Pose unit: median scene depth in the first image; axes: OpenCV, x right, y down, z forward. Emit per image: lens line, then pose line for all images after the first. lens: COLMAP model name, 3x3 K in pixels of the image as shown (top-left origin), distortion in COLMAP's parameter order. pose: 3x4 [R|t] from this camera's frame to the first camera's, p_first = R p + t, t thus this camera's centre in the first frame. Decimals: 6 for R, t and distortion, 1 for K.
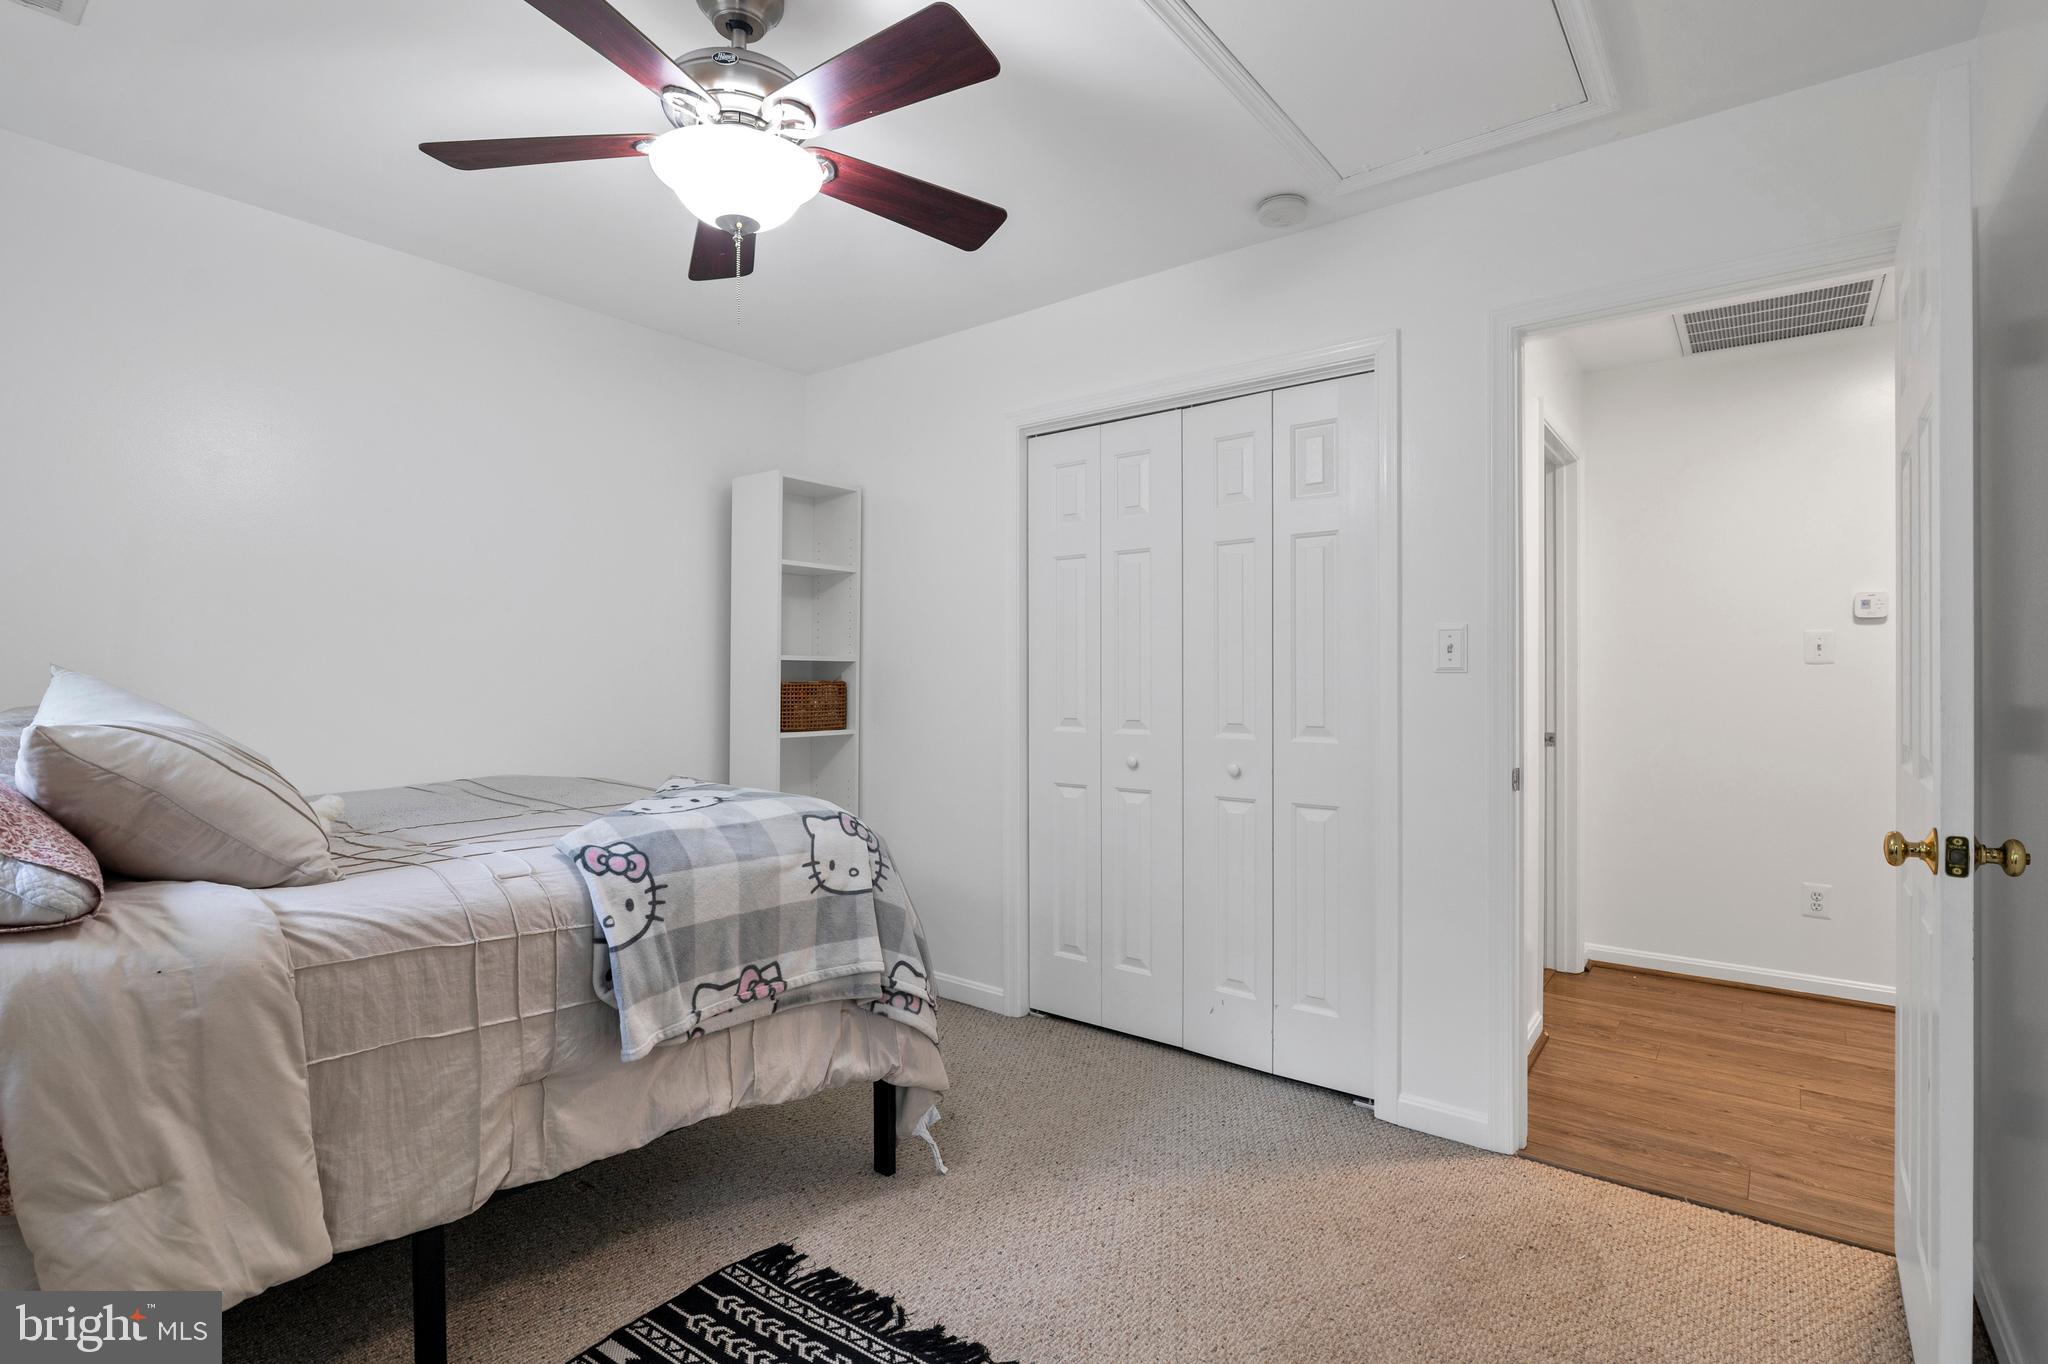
lens RADIAL K [[982.6, 0, 1040.5], [0, 982.6, 683.0], [0, 0, 1]] dist [-0.014912, 0.002851]
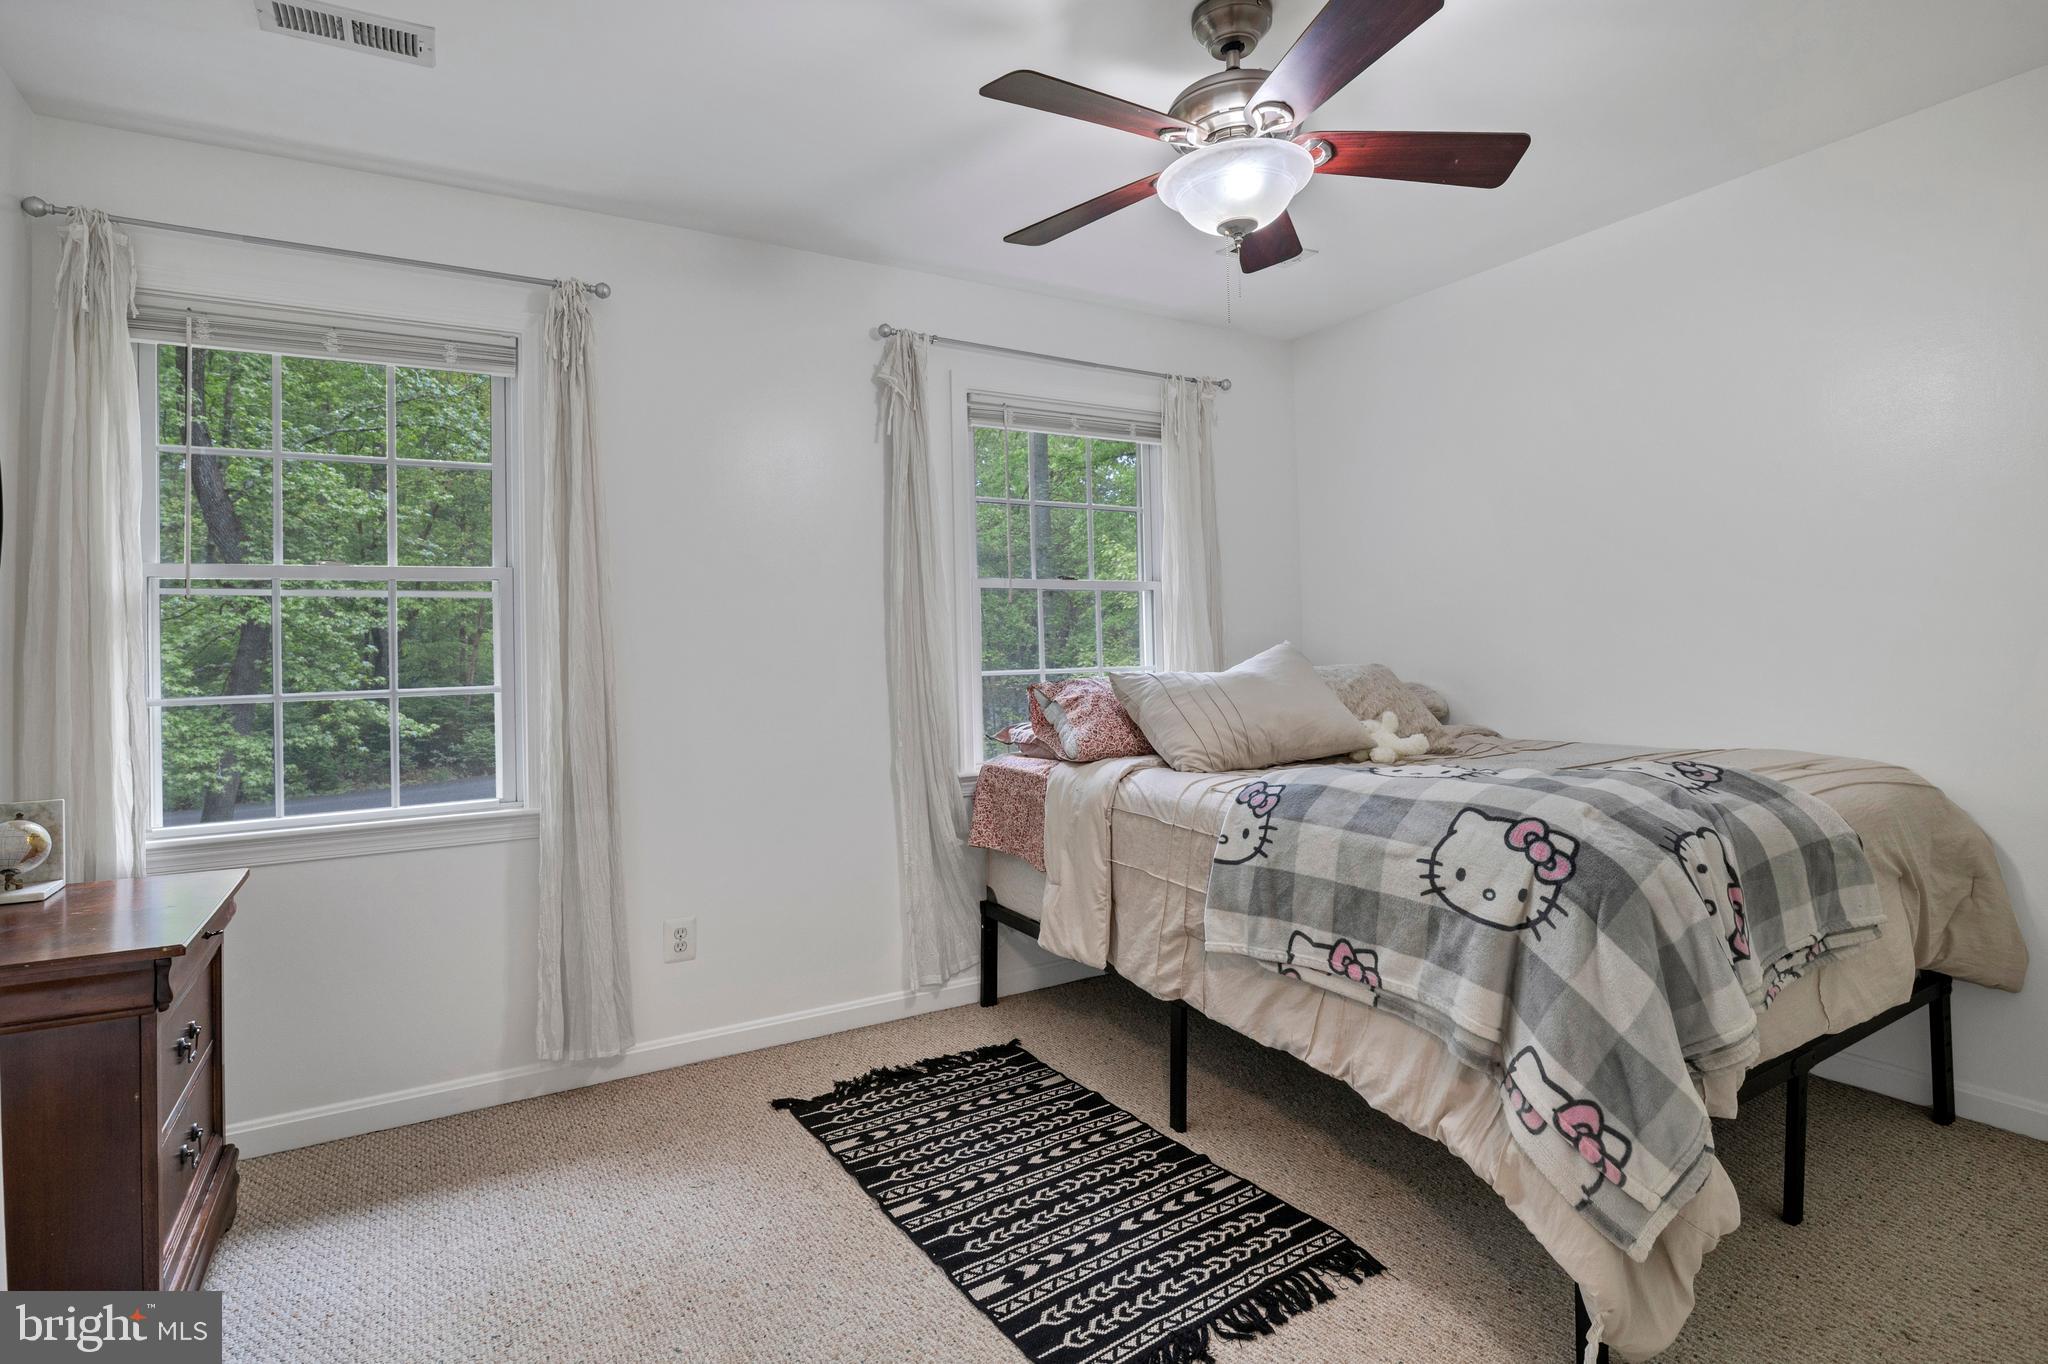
lens RADIAL K [[982.6, 0, 1027.3], [0, 982.6, 665.5], [0, 0, 1]] dist [-0.014912, 0.002851]
pose [[-0.357461, 0.007784, -0.933895, 0.712867], [0.012021, 0.999921, 0.003733, 0.011617], [0.933851, -0.009891, -0.357527, 1.055460]]
